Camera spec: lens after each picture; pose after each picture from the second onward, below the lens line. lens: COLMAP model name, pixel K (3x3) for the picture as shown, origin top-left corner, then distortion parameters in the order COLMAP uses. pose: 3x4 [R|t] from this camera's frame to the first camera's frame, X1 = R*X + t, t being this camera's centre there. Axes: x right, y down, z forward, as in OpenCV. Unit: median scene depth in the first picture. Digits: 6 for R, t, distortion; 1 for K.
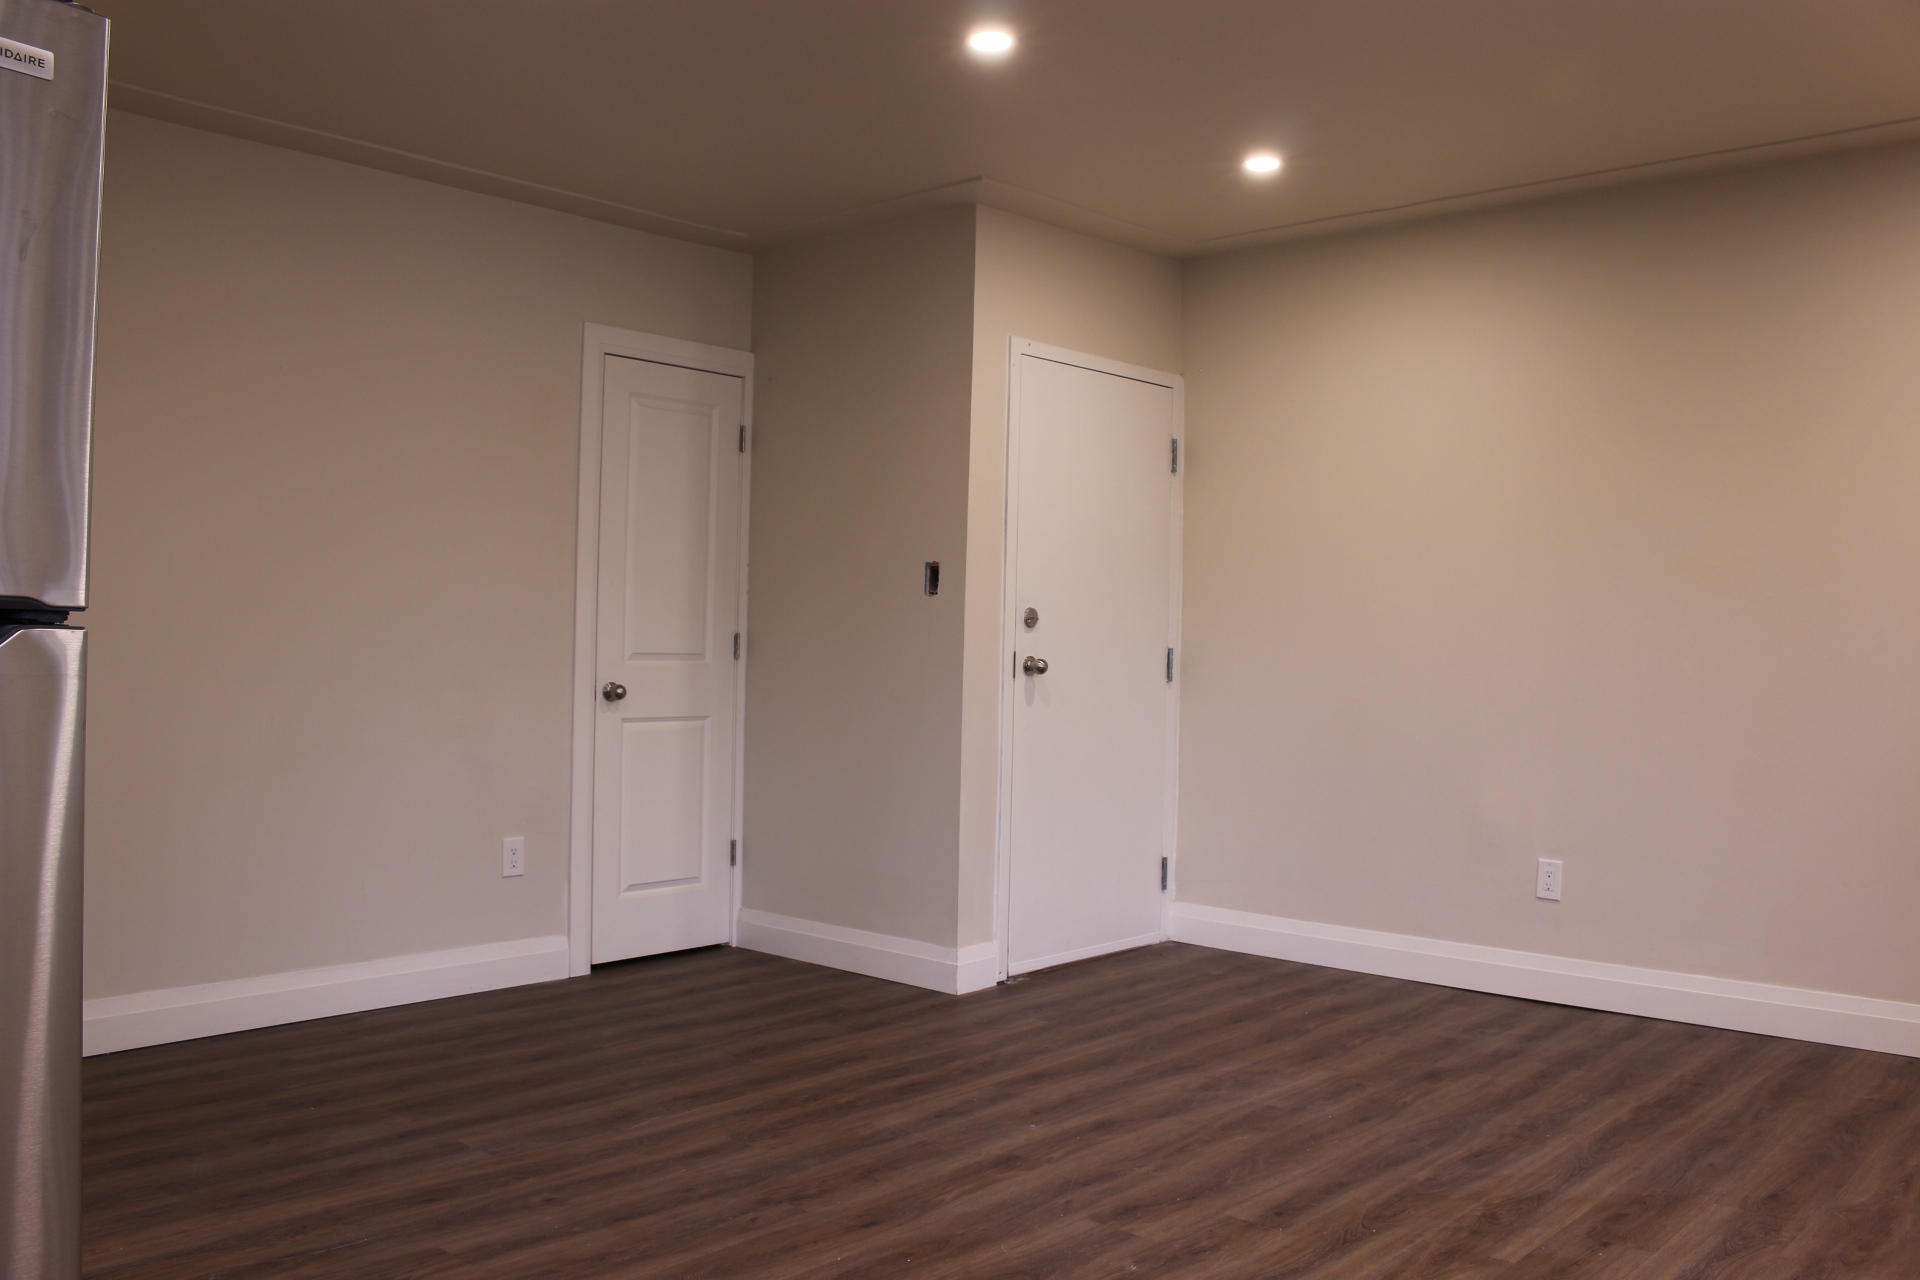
lens RADIAL K [[1581.1, 0, 960.0], [0, 1581.1, 640.0], [0, 0, 1]] dist [-0.167693, 0.123533]
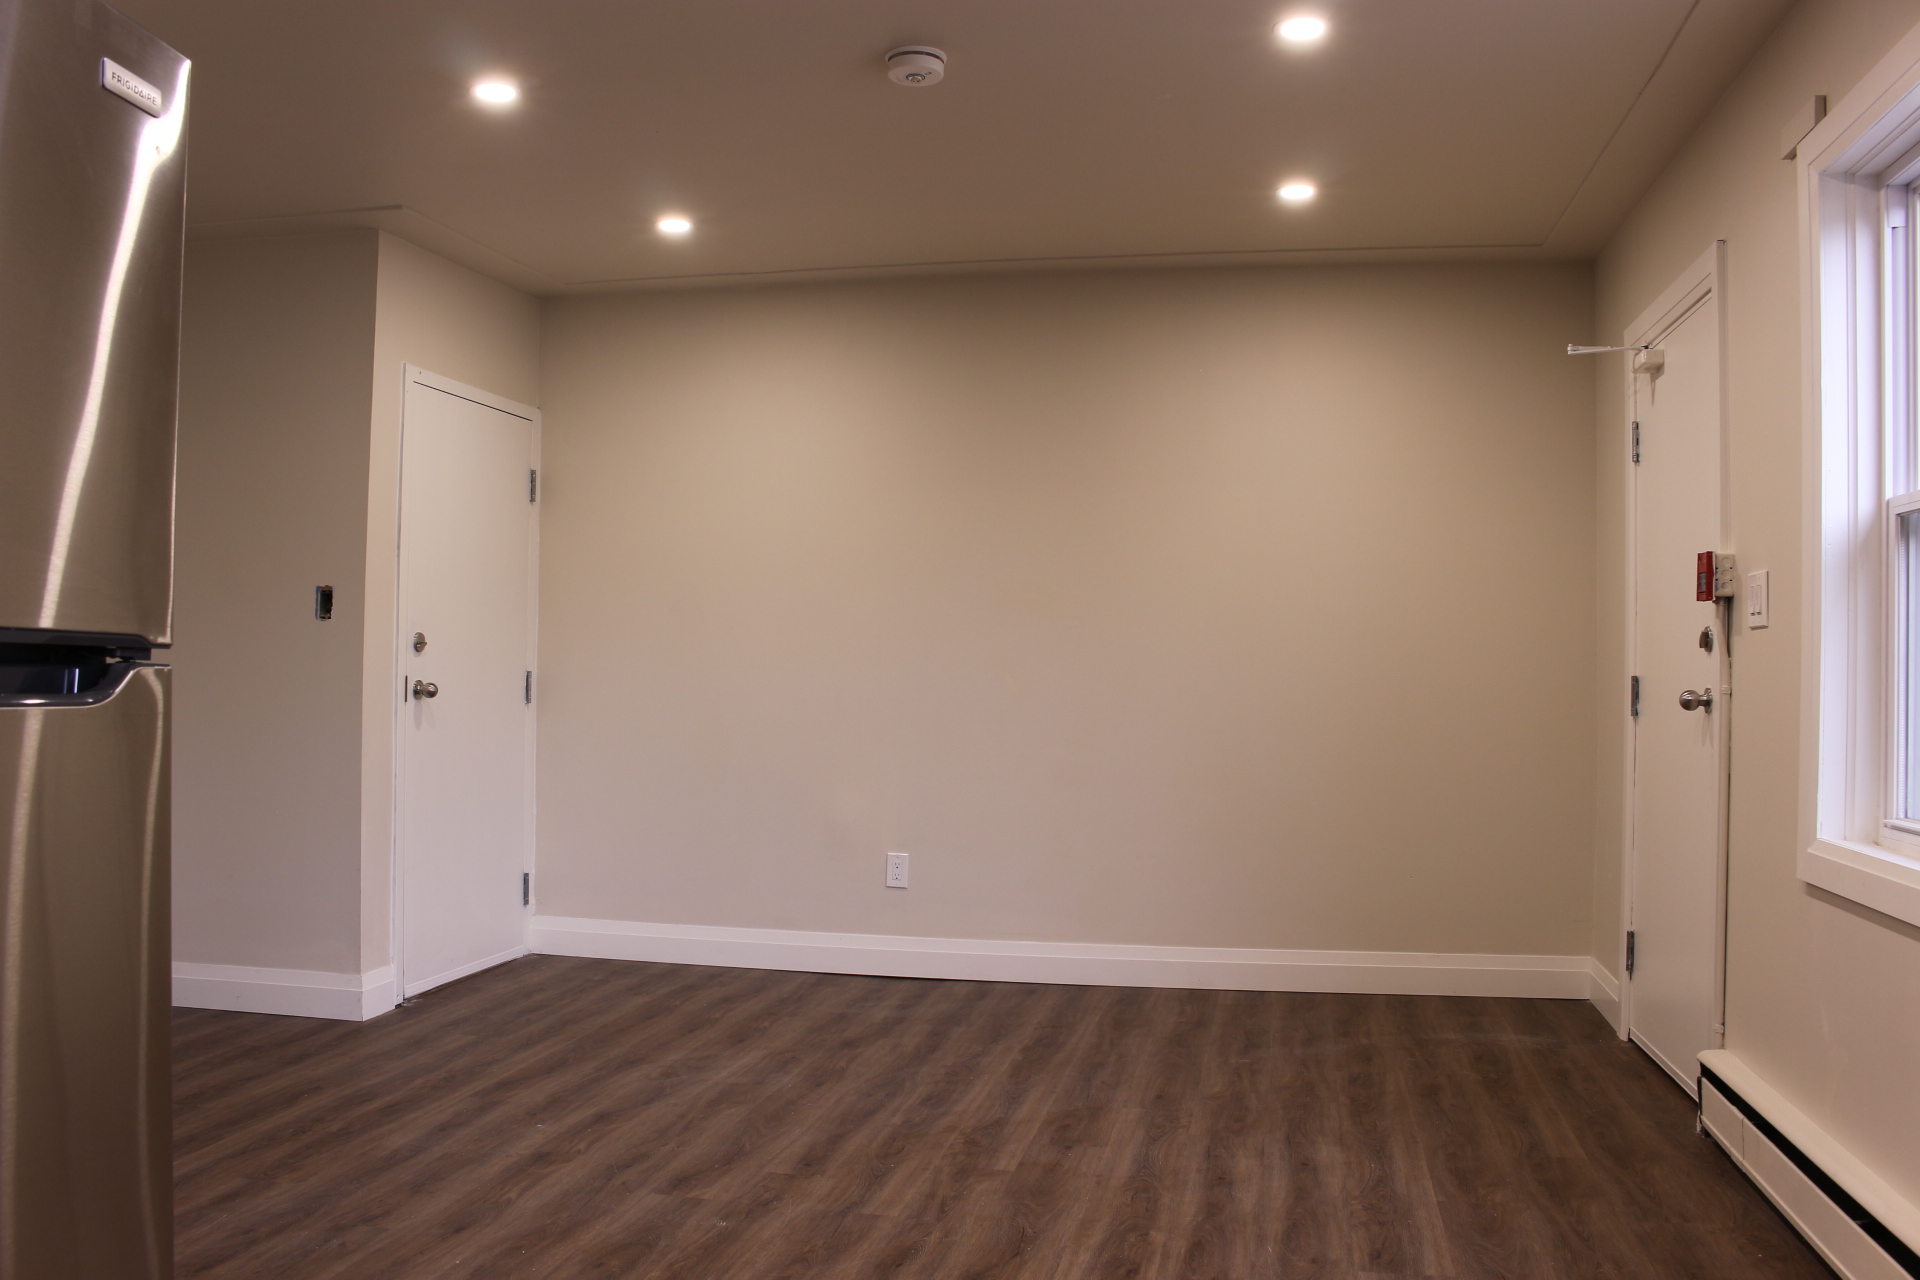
lens RADIAL K [[1581.1, 0, 960.0], [0, 1581.1, 640.0], [0, 0, 1]] dist [-0.167693, 0.123533]
pose [[0.859536, 0.000901, 0.511074, -0.240384], [0.005507, 0.999924, -0.011025, -0.003953], [-0.511045, 0.012291, 0.859466, -0.047002]]
